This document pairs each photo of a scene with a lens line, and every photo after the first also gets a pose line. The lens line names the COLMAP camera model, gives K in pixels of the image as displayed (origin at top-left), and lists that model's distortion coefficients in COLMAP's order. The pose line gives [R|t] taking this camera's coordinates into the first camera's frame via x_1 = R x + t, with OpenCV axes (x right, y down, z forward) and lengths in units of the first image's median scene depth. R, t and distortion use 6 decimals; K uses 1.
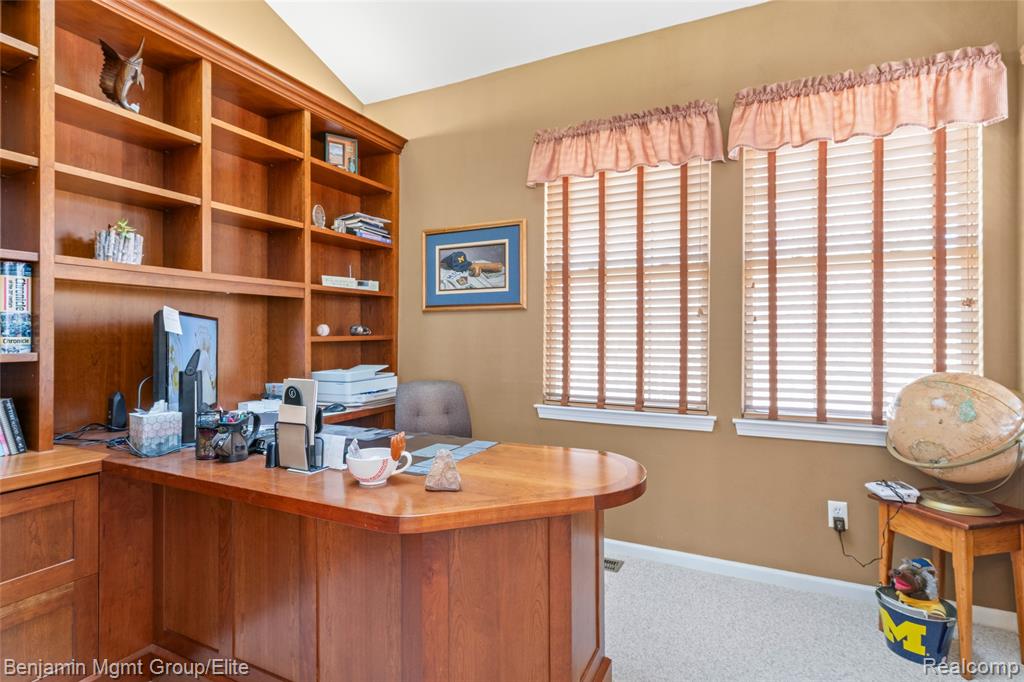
lens RADIAL K [[507.3, 0, 511.4], [0, 507.3, 334.0], [0, 0, 1]] dist [0.000625, -0.000038]
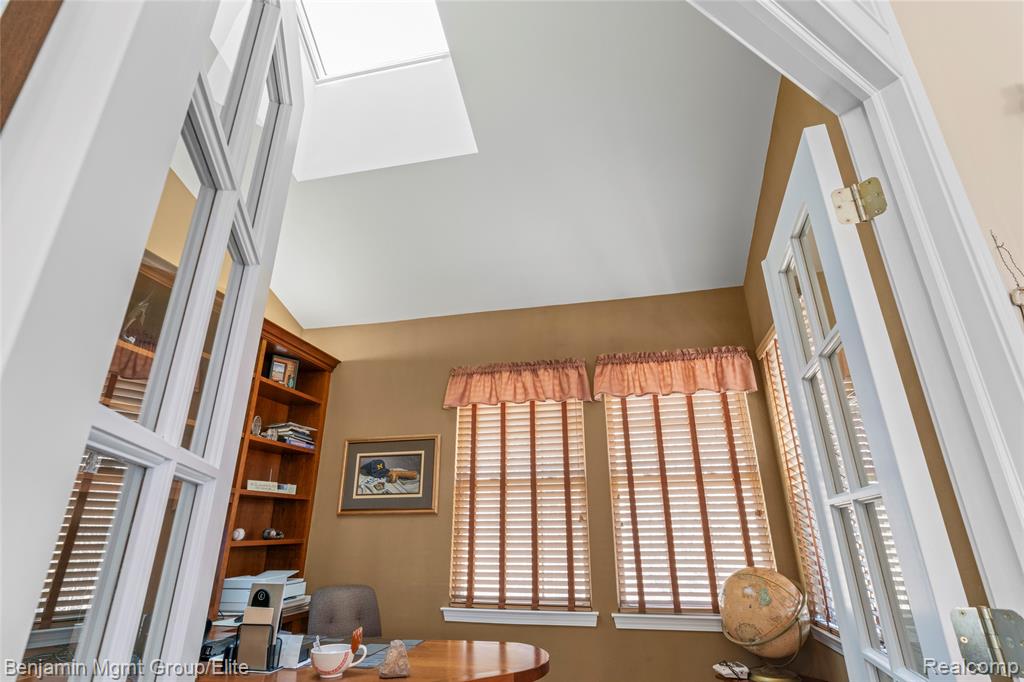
lens RADIAL K [[507.3, 0, 511.4], [0, 507.3, 334.0], [0, 0, 1]] dist [0.000625, -0.000038]
pose [[0.973974, 0.079115, 0.212403, -0.091174], [0.003538, 0.931684, -0.363253, -0.011757], [-0.226631, 0.354551, 0.907156, -0.241343]]
